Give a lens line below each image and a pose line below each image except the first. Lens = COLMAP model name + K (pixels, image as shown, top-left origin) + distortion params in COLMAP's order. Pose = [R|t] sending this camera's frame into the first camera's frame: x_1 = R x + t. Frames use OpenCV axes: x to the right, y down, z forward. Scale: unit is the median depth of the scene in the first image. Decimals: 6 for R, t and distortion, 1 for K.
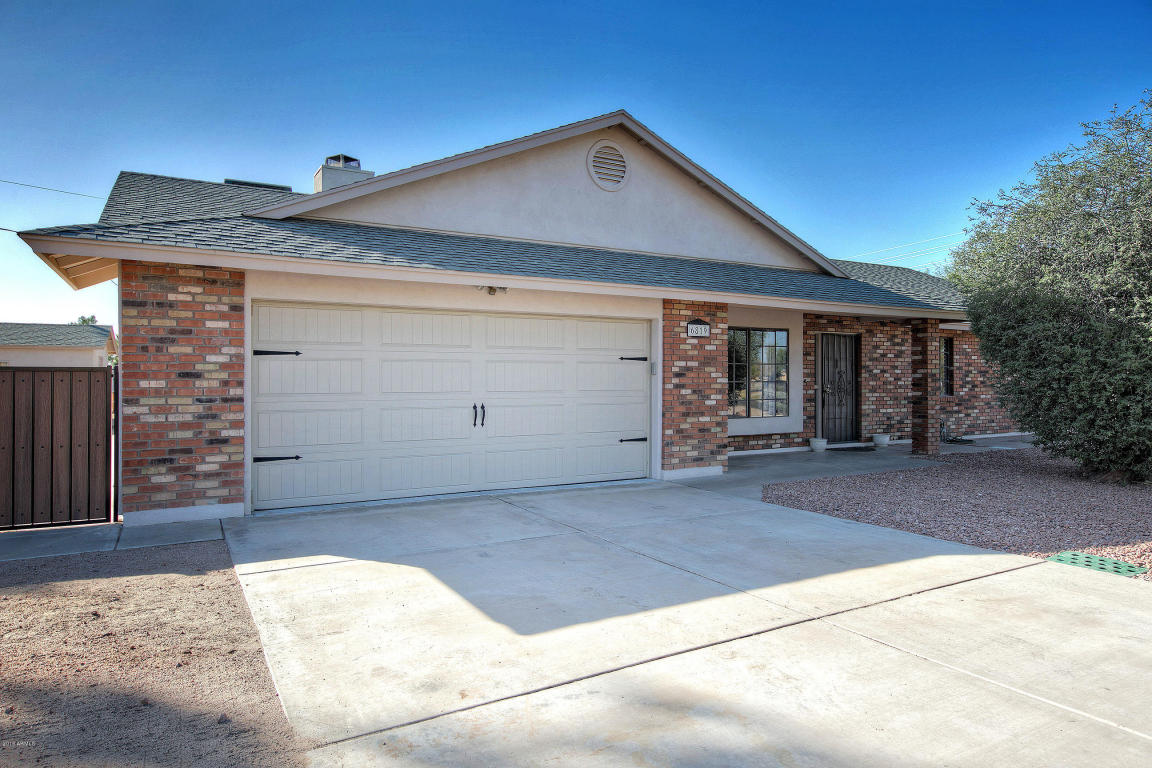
lens RADIAL K [[703.2, 0, 575.8], [0, 703.2, 386.3], [0, 0, 1]] dist [0.020825, 0.000143]
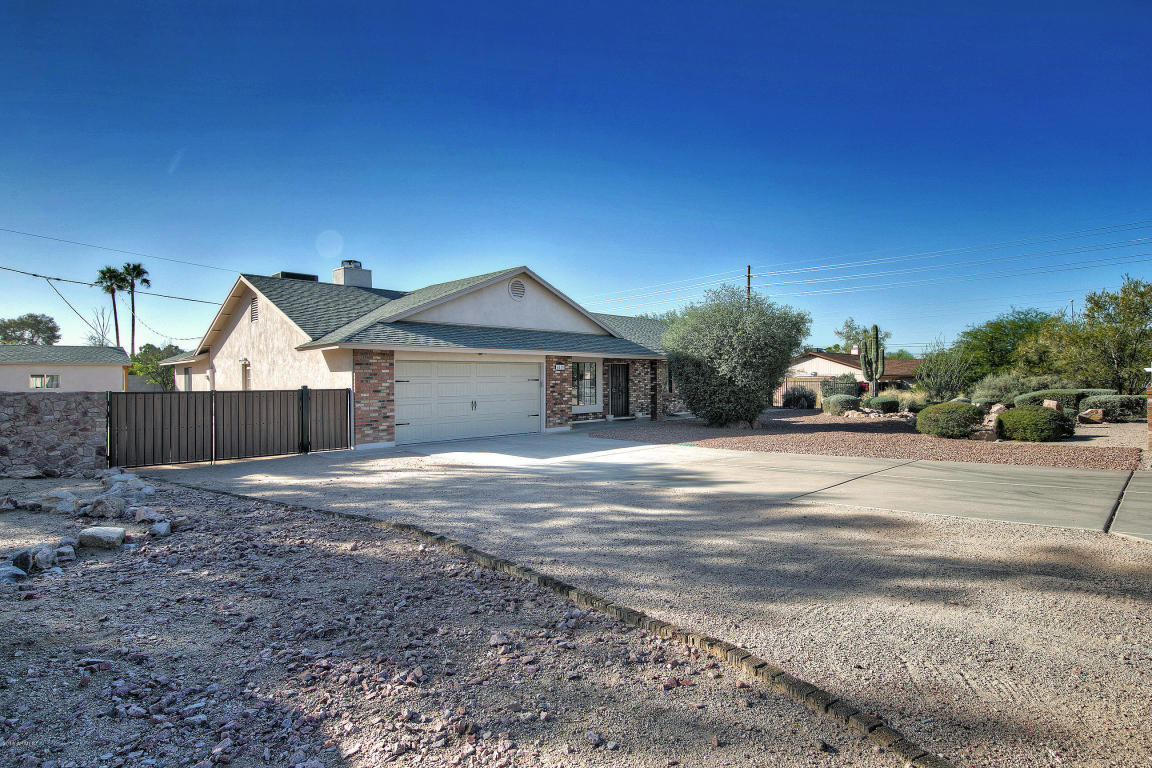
lens RADIAL K [[593.2, 0, 576.9], [0, 593.2, 381.0], [0, 0, 1]] dist [0.002977, 0.000420]
pose [[0.962173, -0.004683, 0.272399, -0.294076], [0.005081, 0.999987, -0.000756, -0.032674], [-0.272391, 0.002111, 0.962184, -0.858595]]
